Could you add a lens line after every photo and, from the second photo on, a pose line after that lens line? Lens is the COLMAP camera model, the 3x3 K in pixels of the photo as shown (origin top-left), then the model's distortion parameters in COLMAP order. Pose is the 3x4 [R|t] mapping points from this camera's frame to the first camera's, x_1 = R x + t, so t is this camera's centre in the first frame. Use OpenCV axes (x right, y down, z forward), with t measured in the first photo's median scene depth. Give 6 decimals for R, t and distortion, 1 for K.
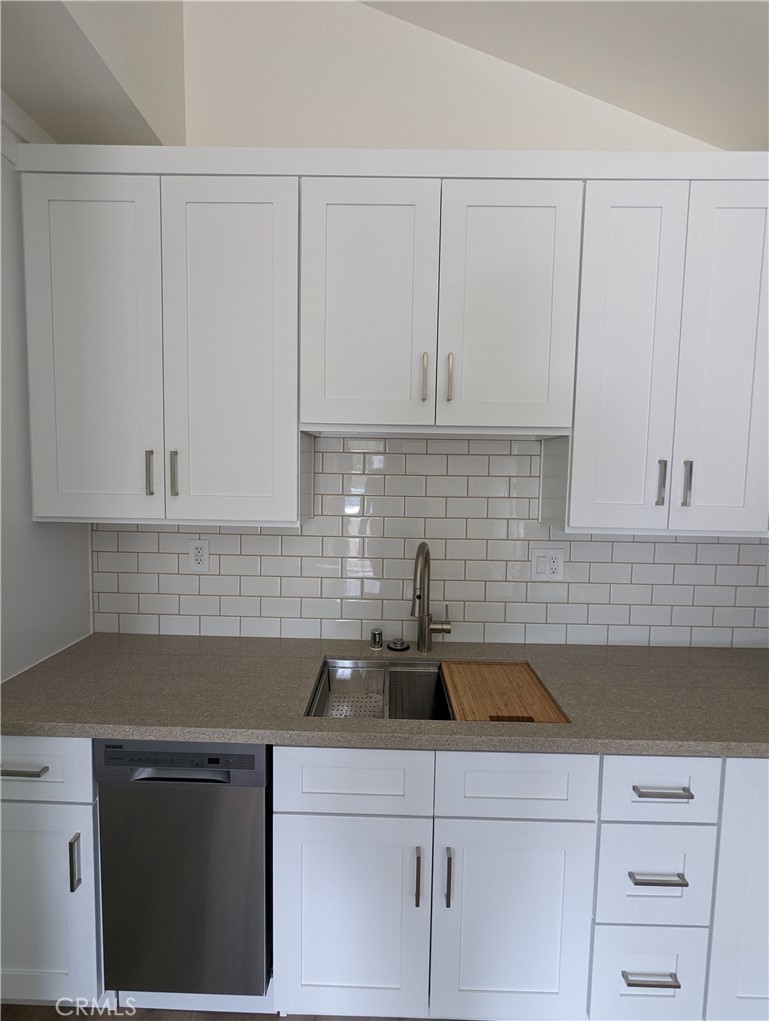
lens RADIAL K [[489.6, 0, 382.7], [0, 489.6, 509.2], [0, 0, 1]] dist [0.003442, -0.000738]
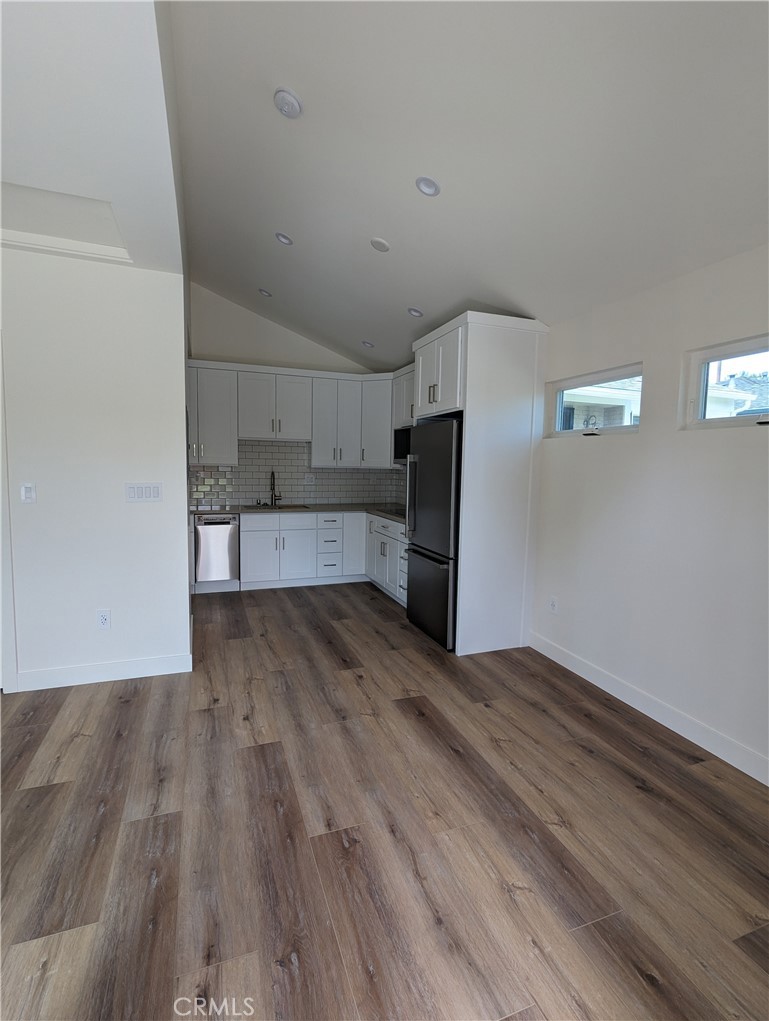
lens RADIAL K [[489.6, 0, 382.7], [0, 489.6, 504.3], [0, 0, 1]] dist [0.003442, -0.000738]
pose [[0.933364, -0.030232, 0.357656, -0.426796], [0.026548, 0.999532, 0.015207, 0.260434], [-0.357949, -0.004698, 0.933729, -2.452346]]
